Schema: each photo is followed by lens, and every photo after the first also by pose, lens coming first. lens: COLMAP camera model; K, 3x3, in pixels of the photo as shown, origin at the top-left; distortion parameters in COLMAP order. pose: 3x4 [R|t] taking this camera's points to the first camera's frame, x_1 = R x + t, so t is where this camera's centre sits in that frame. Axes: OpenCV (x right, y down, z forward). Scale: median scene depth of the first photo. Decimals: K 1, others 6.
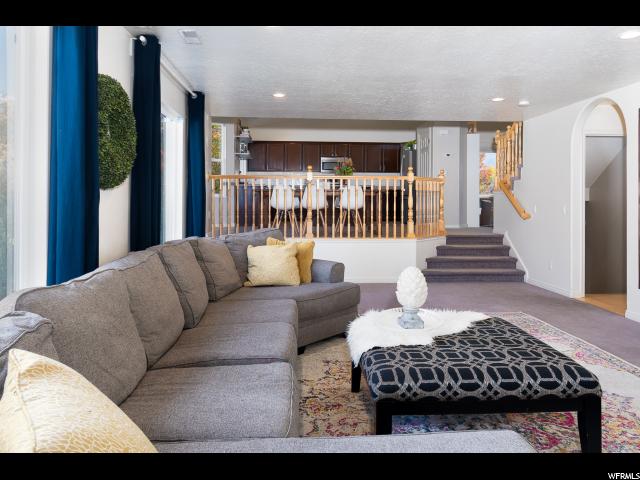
lens RADIAL K [[452.0, 0, 320.0], [0, 452.0, 240.0], [0, 0, 1]] dist [-0.000770, -0.000099]
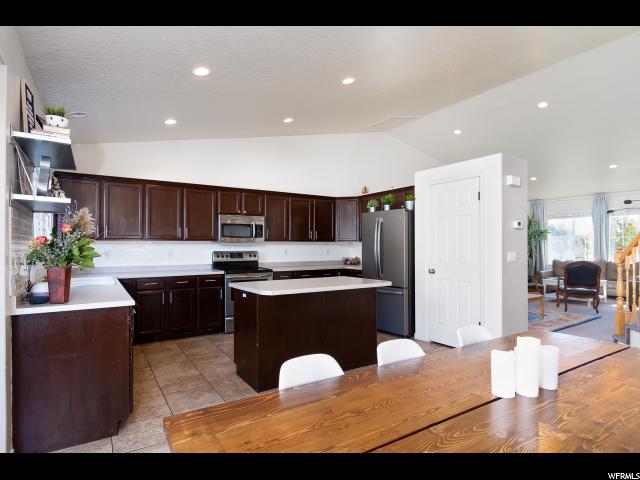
lens RADIAL K [[350.6, 0, 320.0], [0, 350.6, 240.0], [0, 0, 1]] dist [-0.002241, -0.000359]
pose [[0.863593, 0.001902, 0.504186, -0.121870], [0.049038, 0.994935, -0.087749, -0.126549], [-0.501799, 0.100503, 0.859126, 0.670682]]
